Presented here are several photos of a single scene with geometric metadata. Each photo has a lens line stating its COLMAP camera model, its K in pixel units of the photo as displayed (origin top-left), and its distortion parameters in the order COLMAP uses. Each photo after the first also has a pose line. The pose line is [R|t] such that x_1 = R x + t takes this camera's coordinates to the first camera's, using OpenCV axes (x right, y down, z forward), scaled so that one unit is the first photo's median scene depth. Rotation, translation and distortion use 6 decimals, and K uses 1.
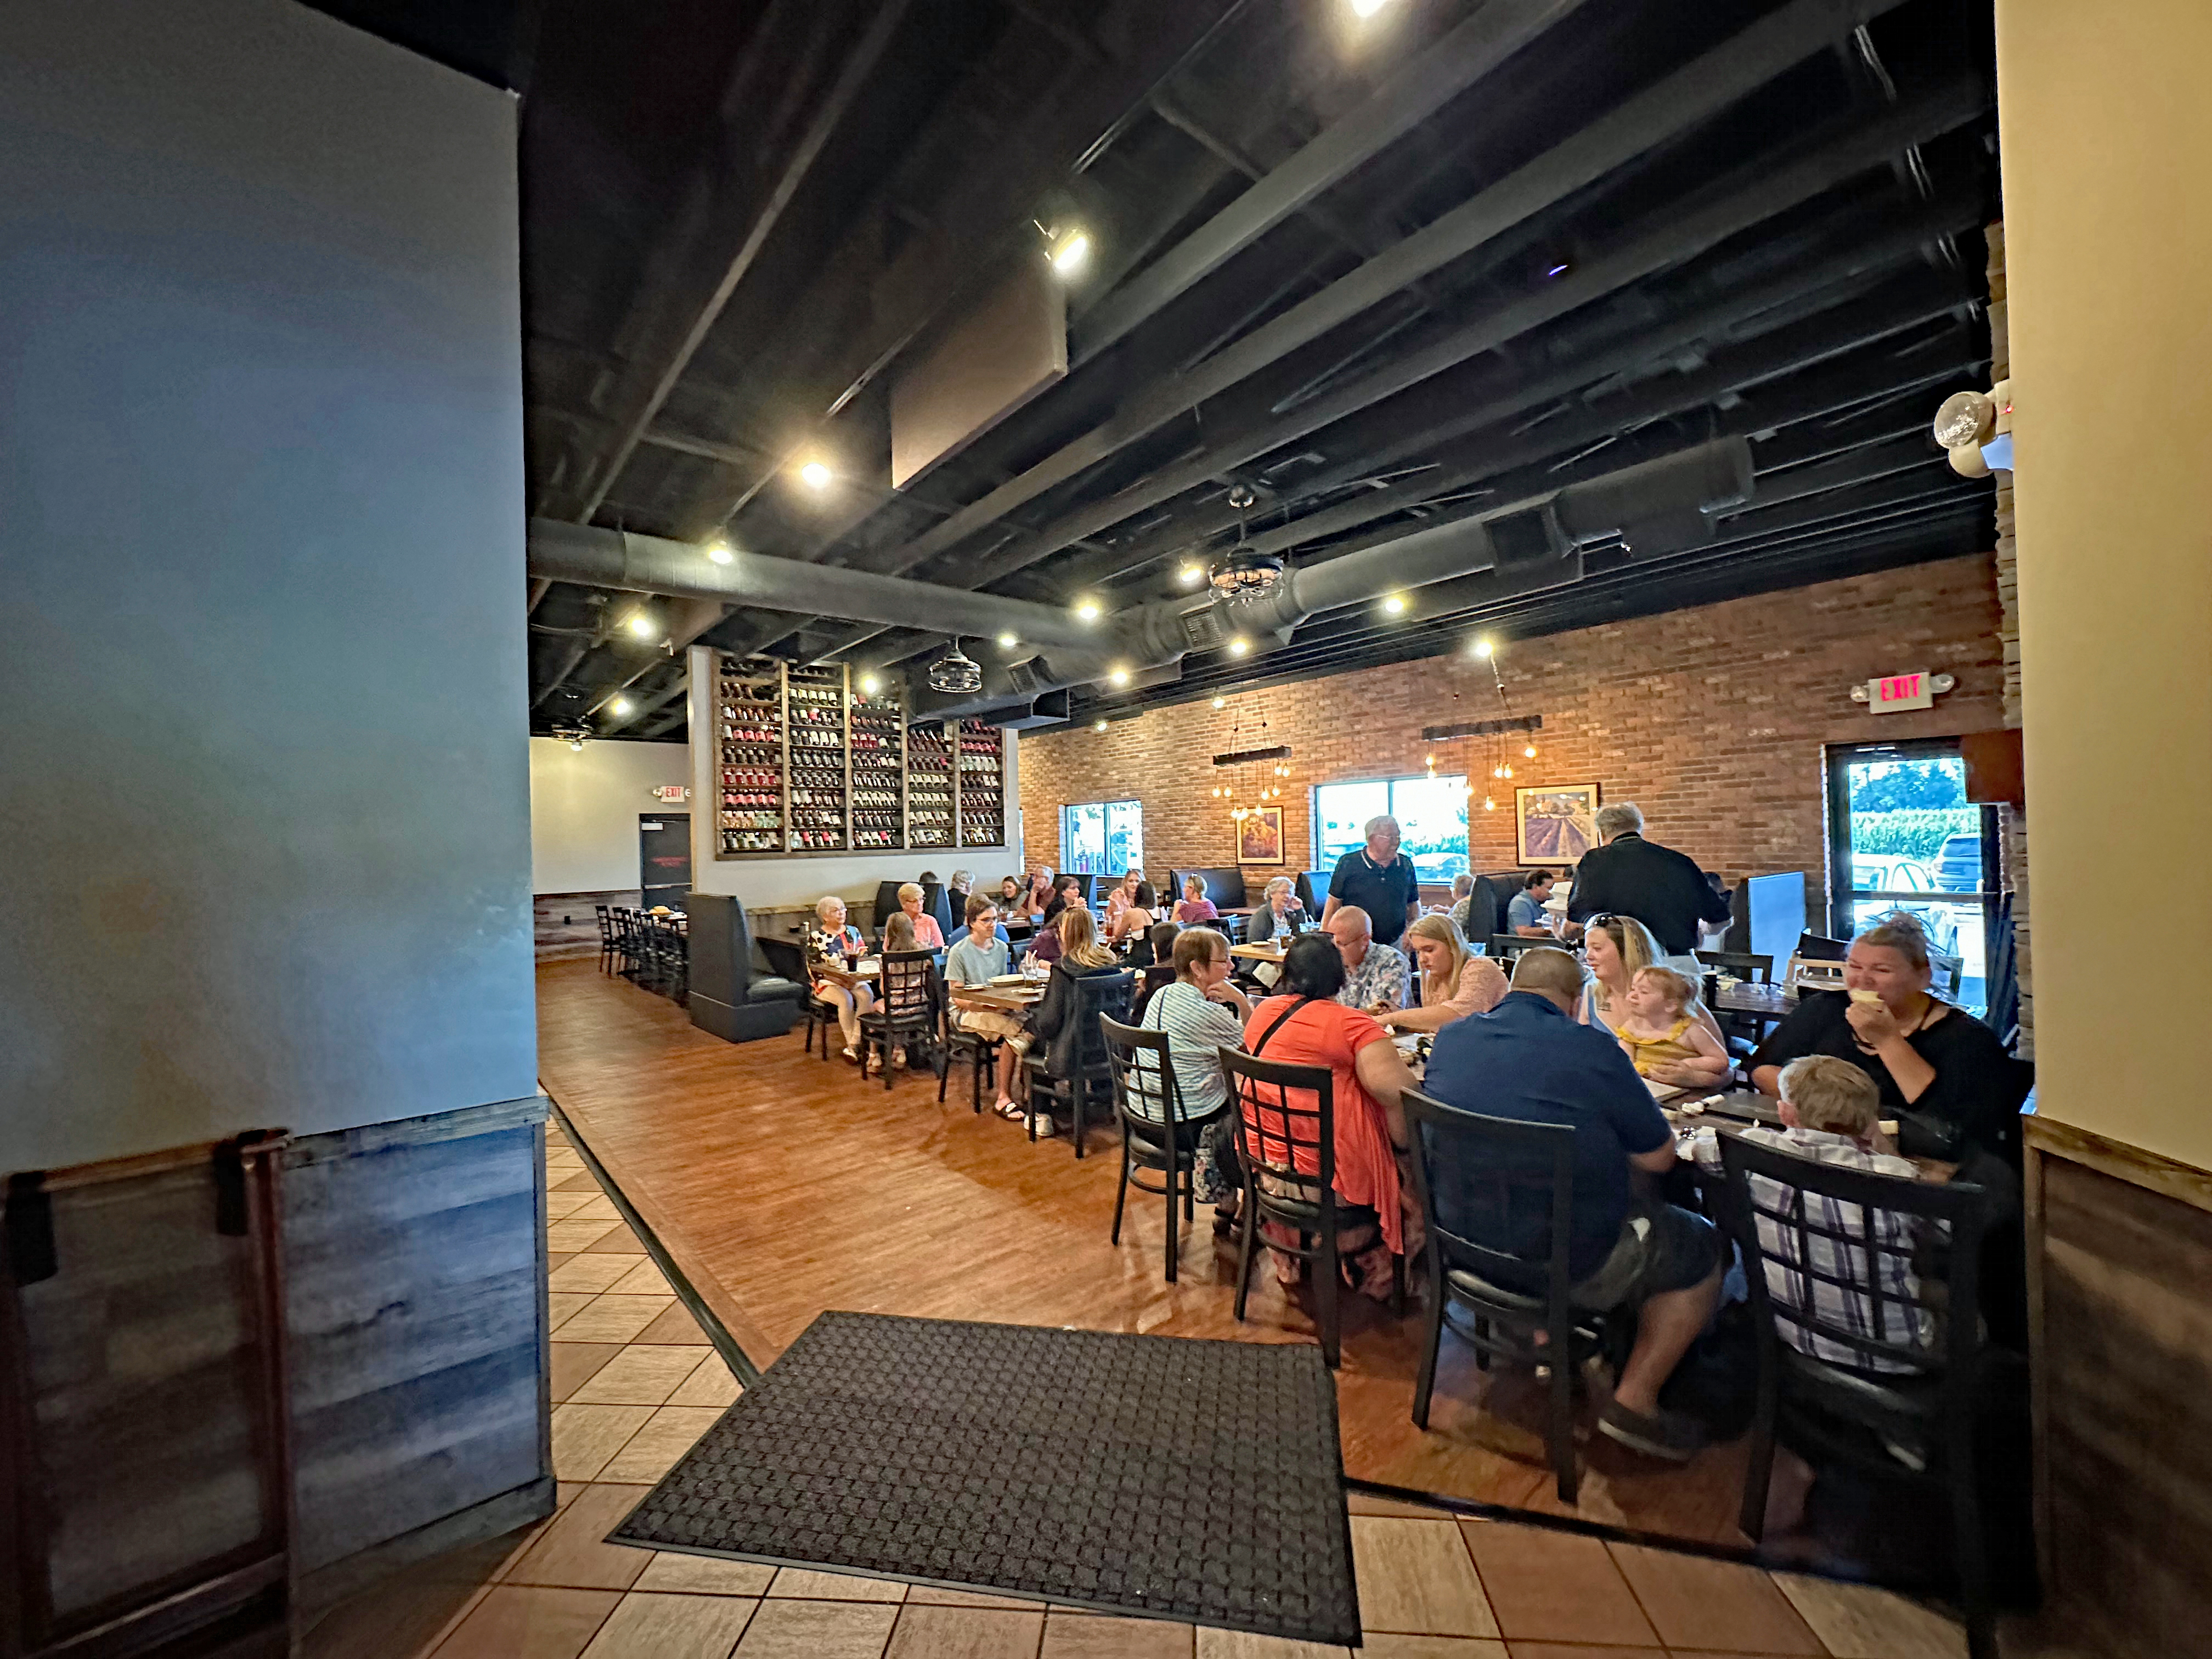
lens RADIAL K [[903.8, 0, 1104.5], [0, 903.8, 828.3], [0, 0, 1]] dist [-0.006862, 0.001815]
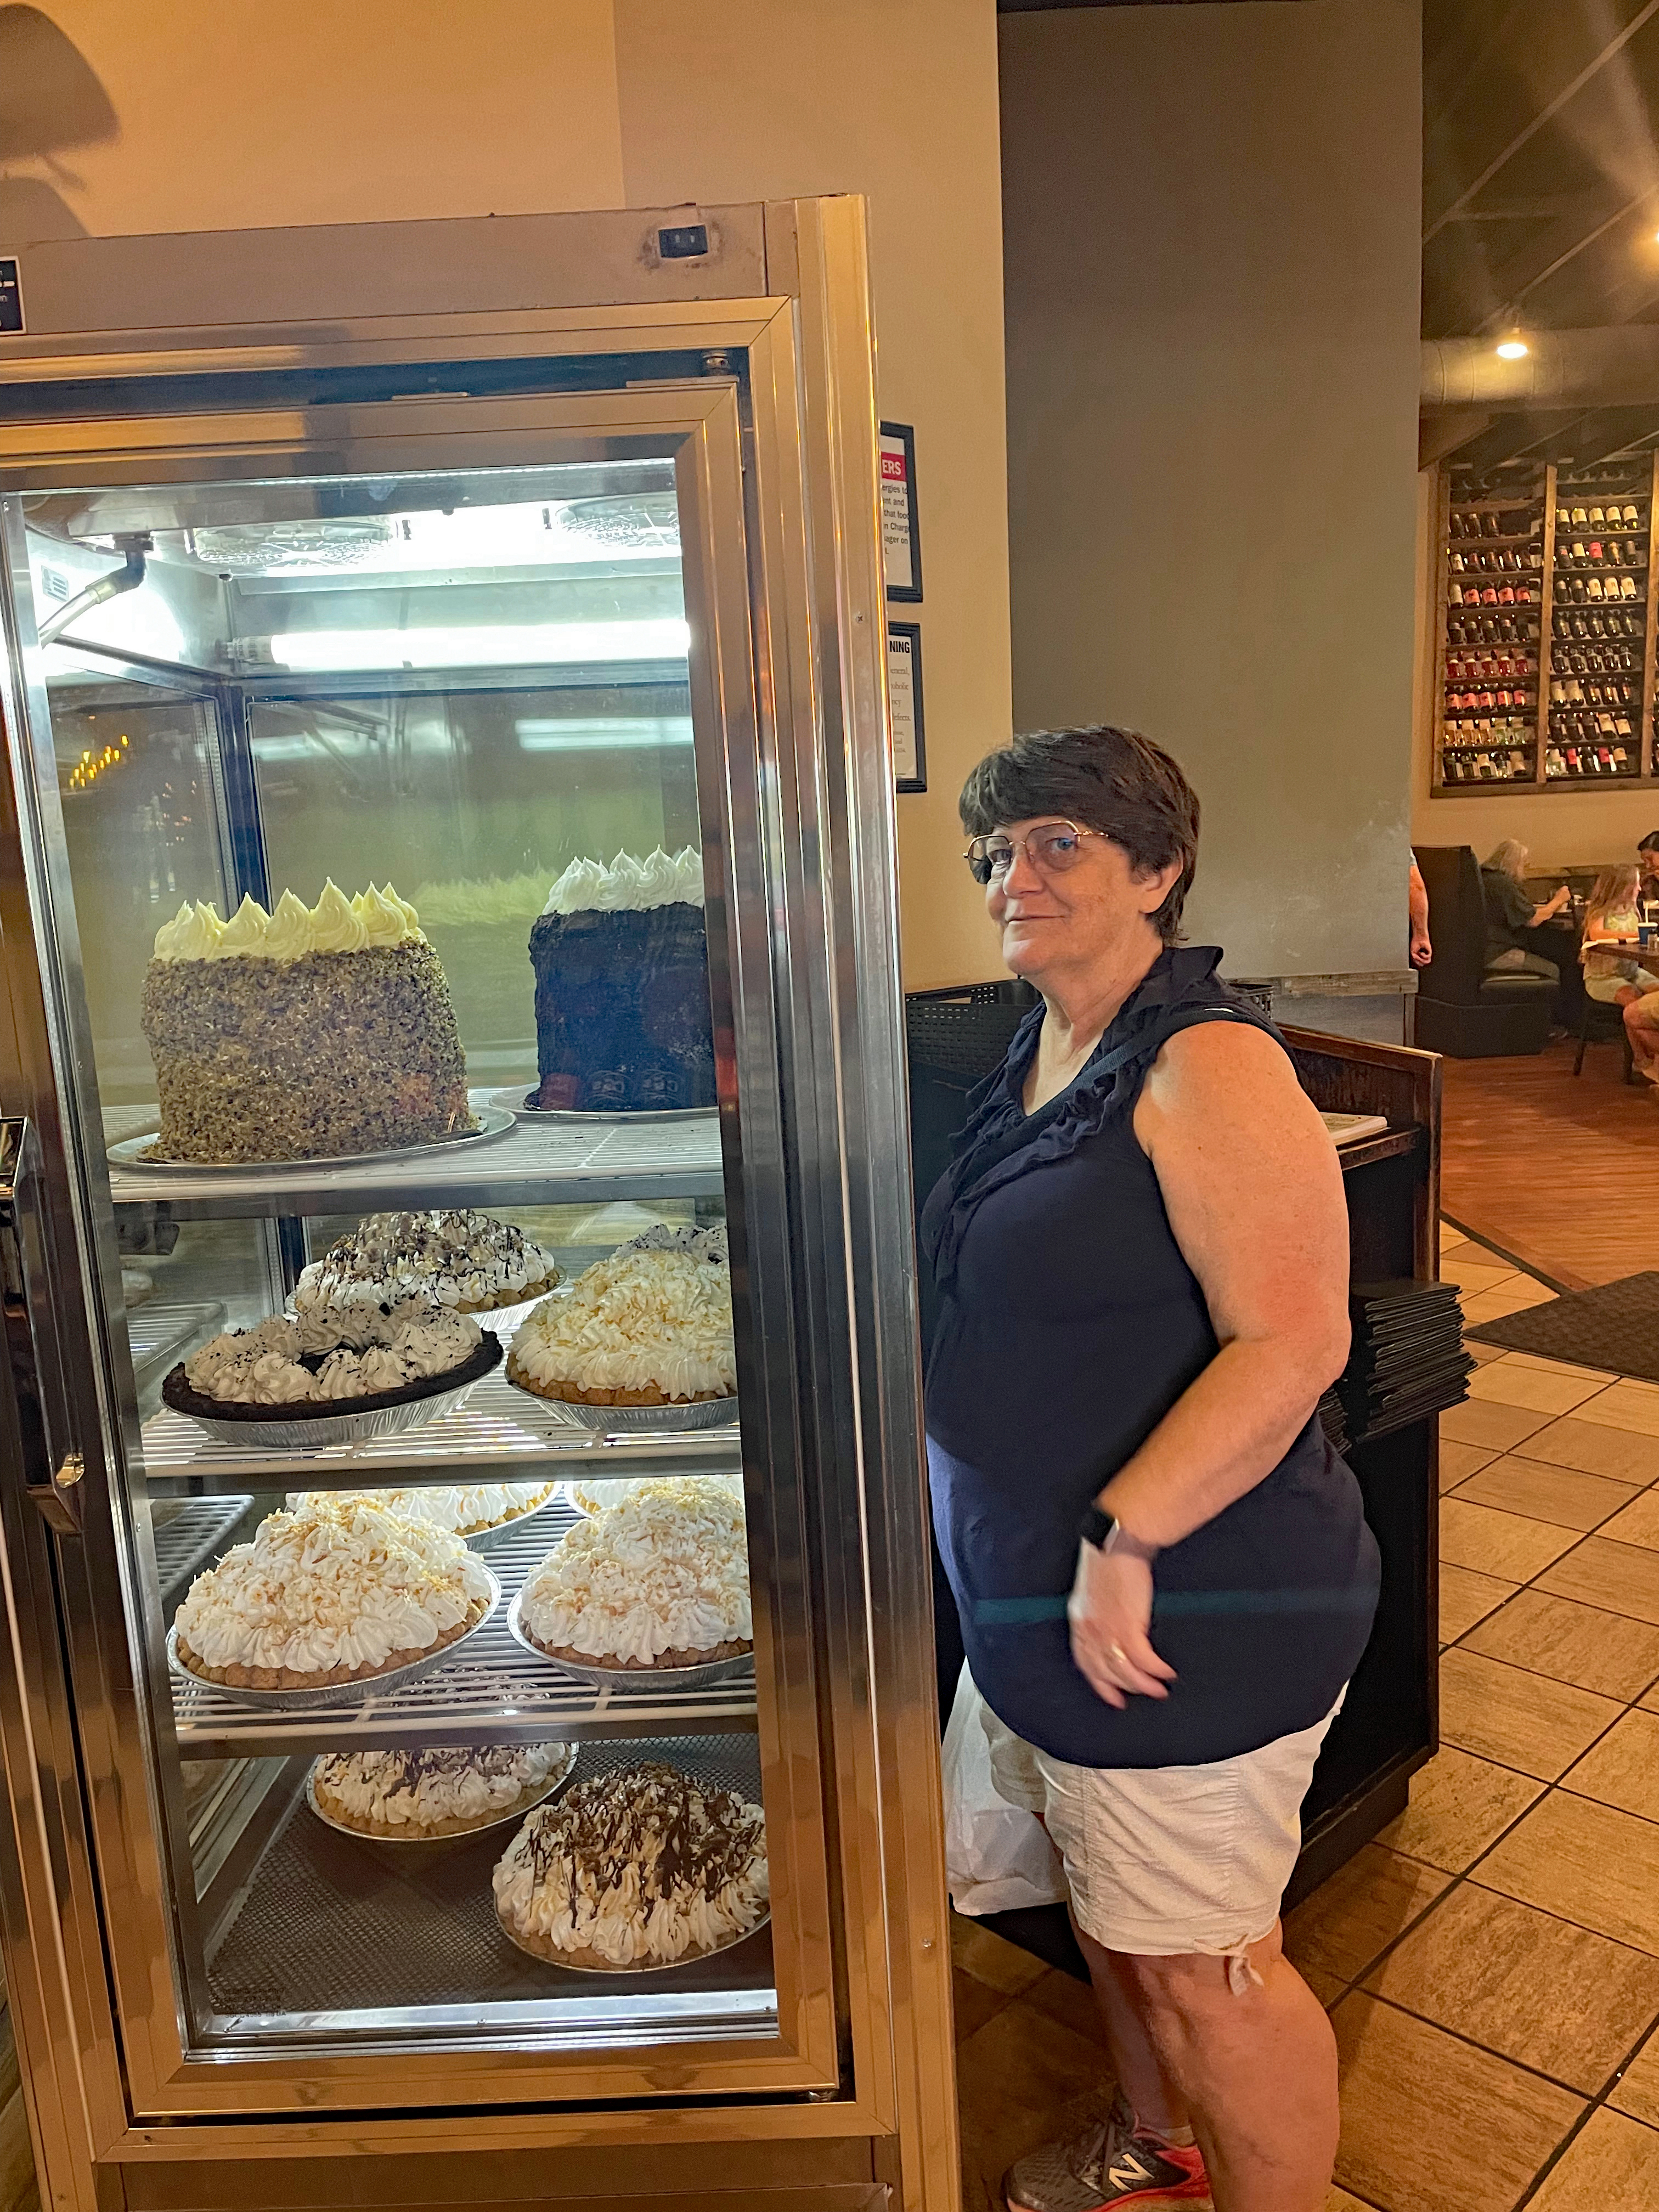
lens RADIAL K [[1679.1, 0, 838.4], [0, 1679.1, 1108.7], [0, 0, 1]] dist [0.041727, -0.001349]
pose [[0.772255, 0.098554, -0.627622, 0.038012], [0.029941, 0.981151, 0.190909, 0.009188], [0.634607, -0.166223, 0.754748, -0.250488]]
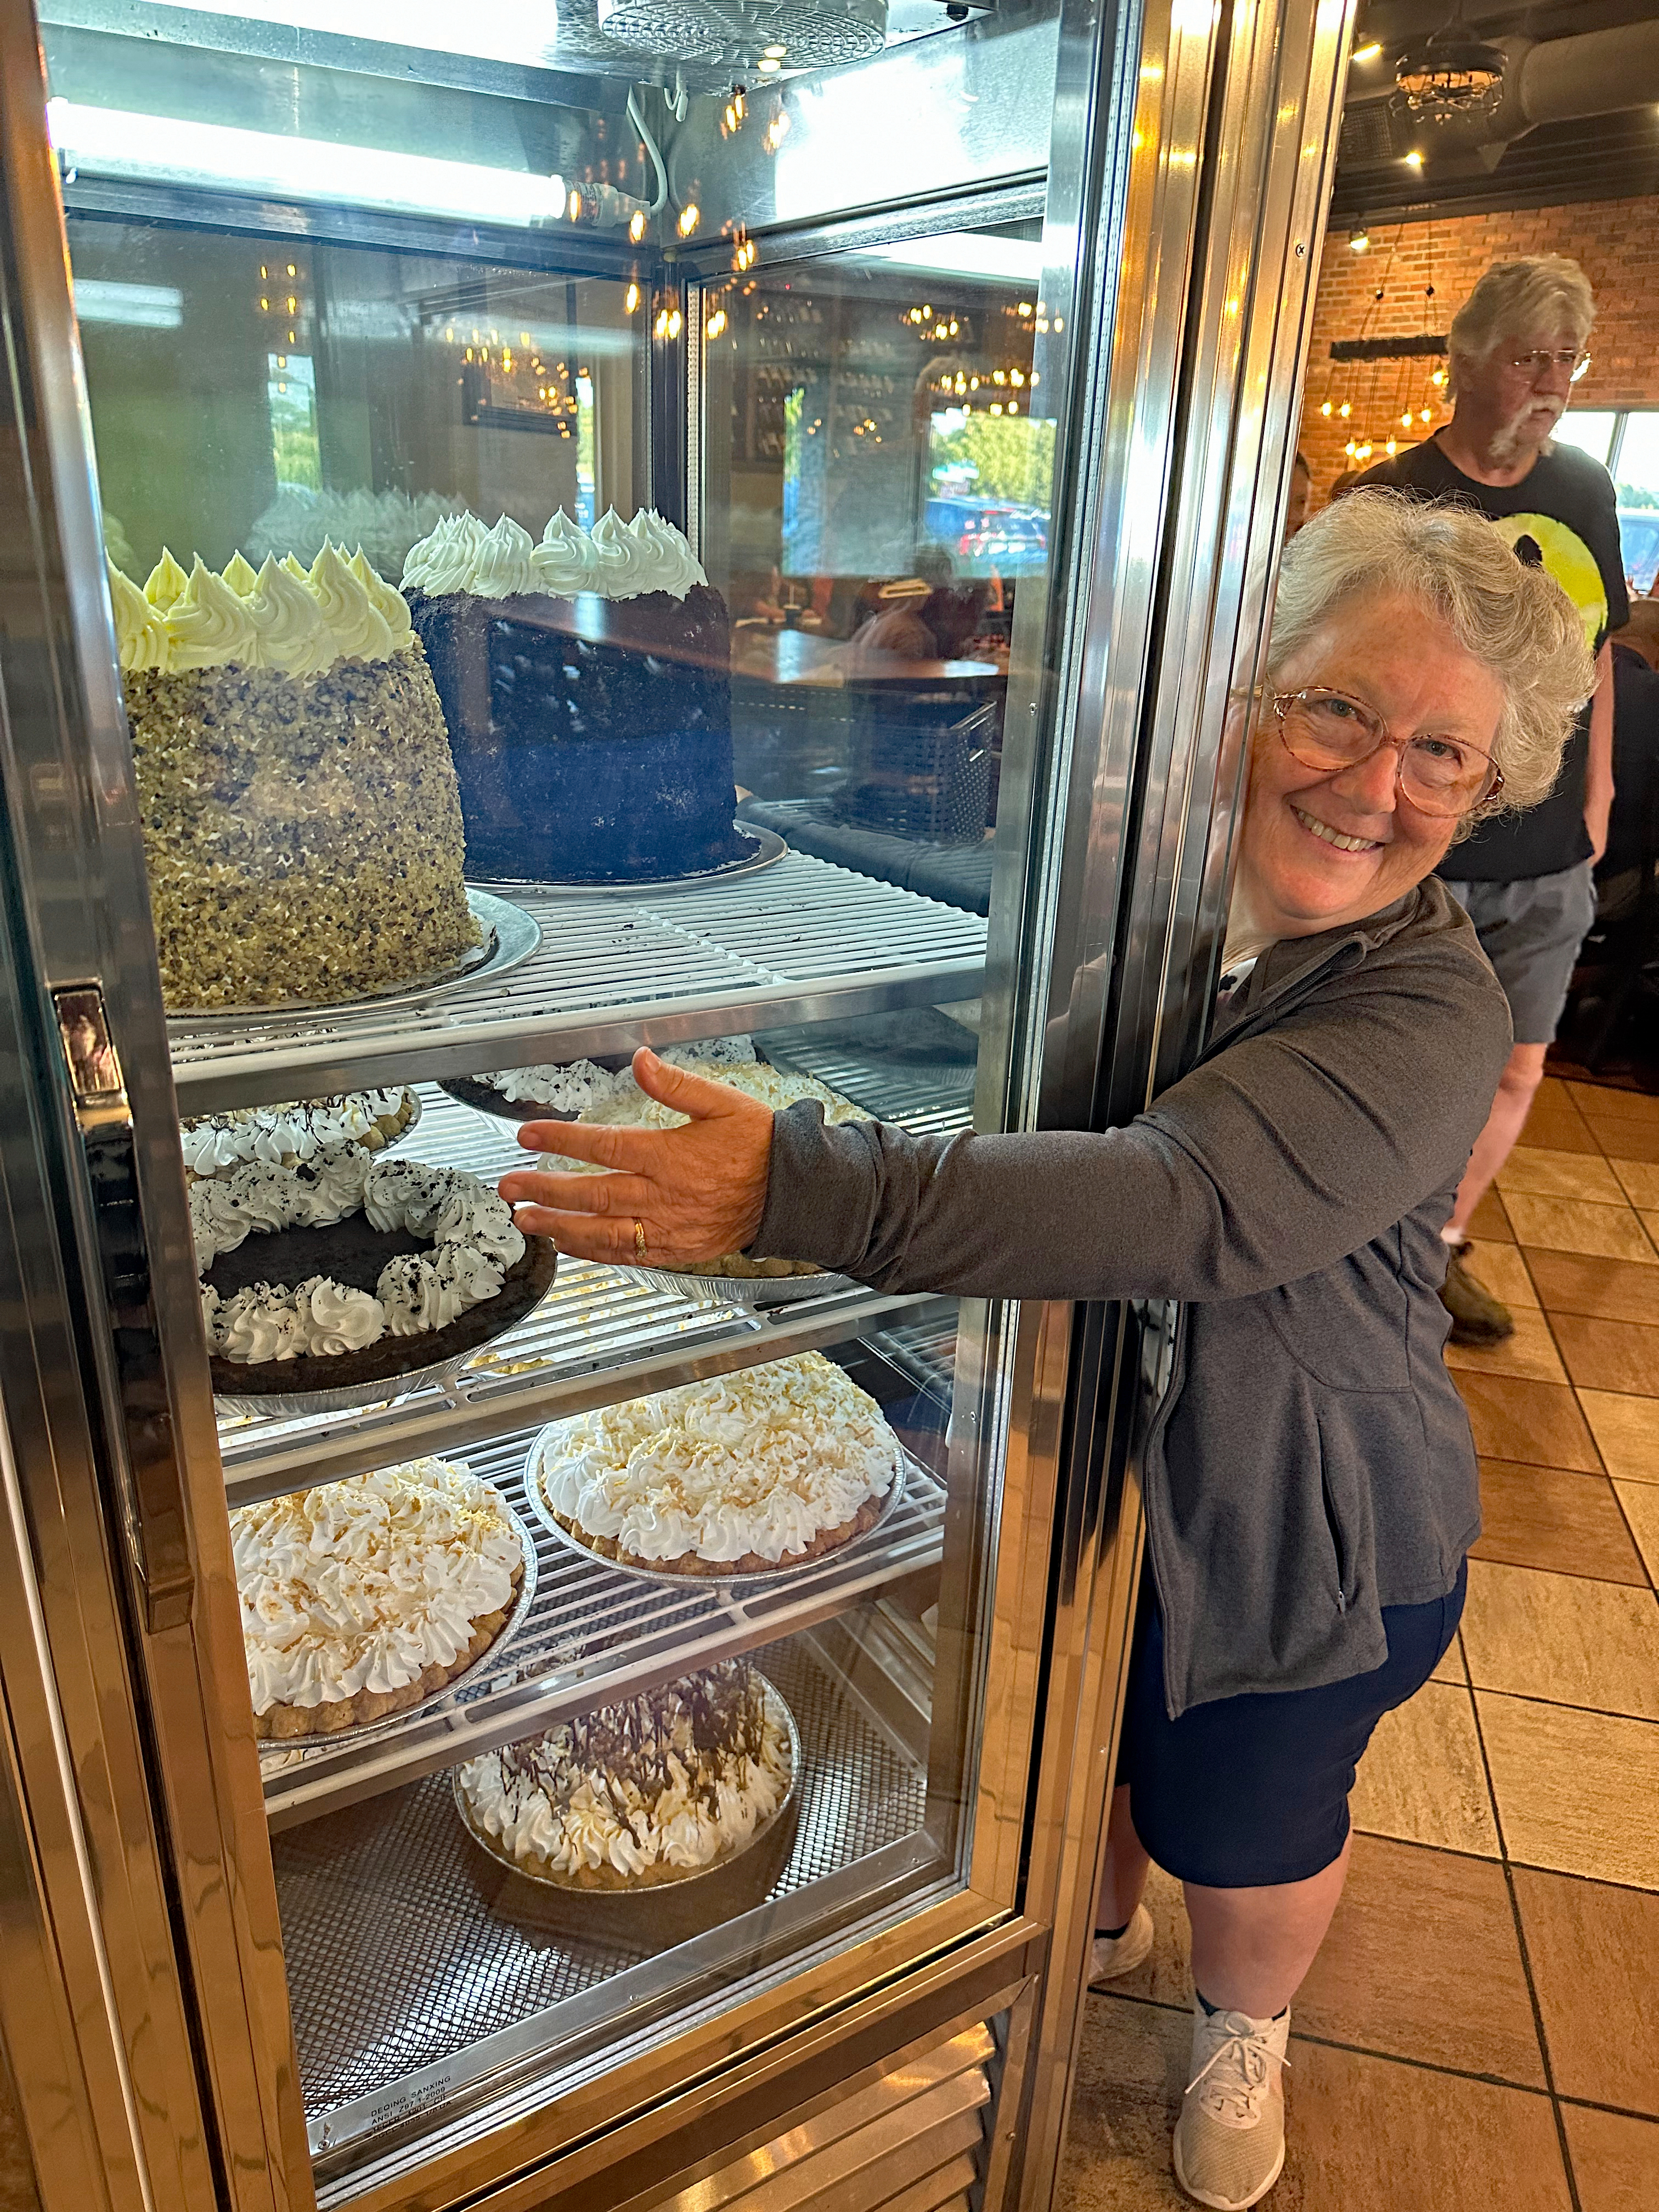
lens RADIAL K [[1573.1, 0, 845.8], [0, 1573.1, 1109.1], [0, 0, 1]] dist [0.044012, -0.046882]
pose [[0.988221, 0.120874, -0.093854, -0.047586], [-0.076050, 0.920097, 0.384236, 0.009626], [0.132800, -0.372573, 0.918452, -0.251265]]
